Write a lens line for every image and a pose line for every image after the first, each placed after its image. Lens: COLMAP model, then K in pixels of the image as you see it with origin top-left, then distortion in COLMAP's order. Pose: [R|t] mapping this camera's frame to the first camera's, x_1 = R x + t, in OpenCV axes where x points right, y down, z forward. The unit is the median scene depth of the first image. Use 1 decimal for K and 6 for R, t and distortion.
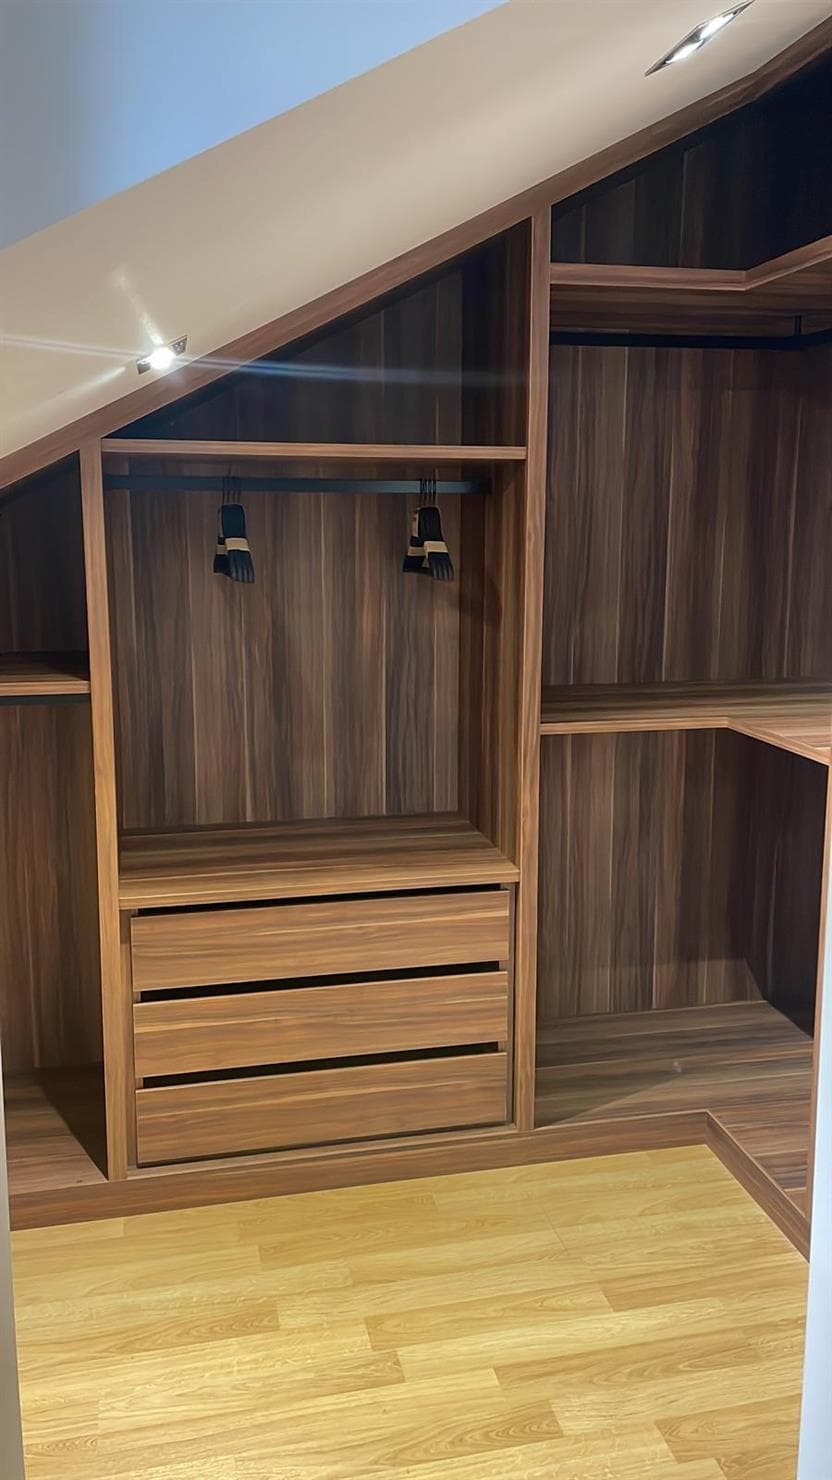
lens RADIAL K [[1155.4, 0, 412.9], [0, 1155.4, 703.9], [0, 0, 1]] dist [0.084562, -0.104295]
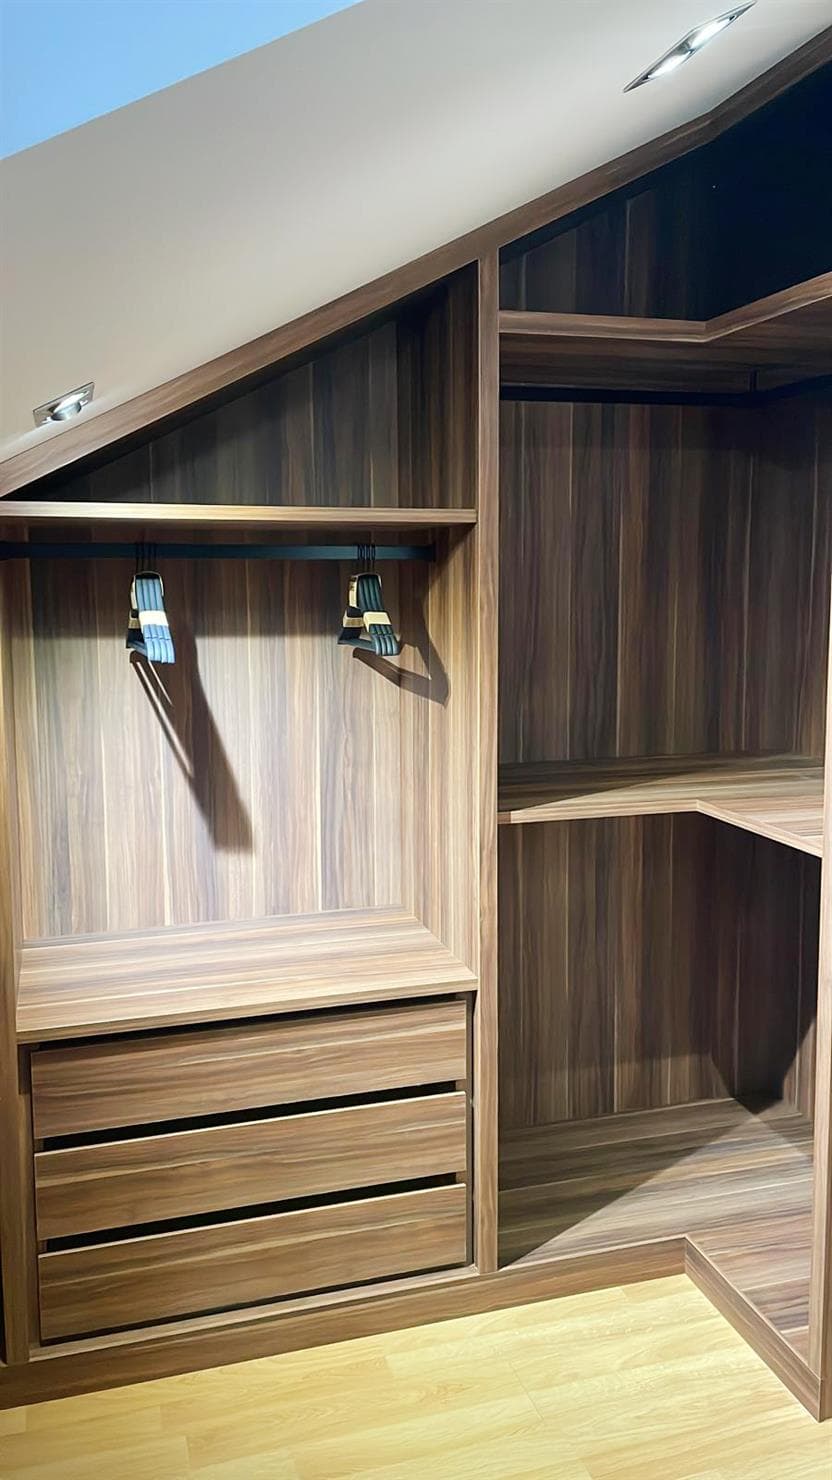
lens RADIAL K [[1155.4, 0, 412.9], [0, 1155.4, 703.9], [0, 0, 1]] dist [0.084562, -0.104295]
pose [[0.997003, -0.017002, 0.075478, -0.020503], [0.020728, 0.998590, -0.048865, -0.023245], [-0.074541, 0.050283, 0.995949, 0.097333]]
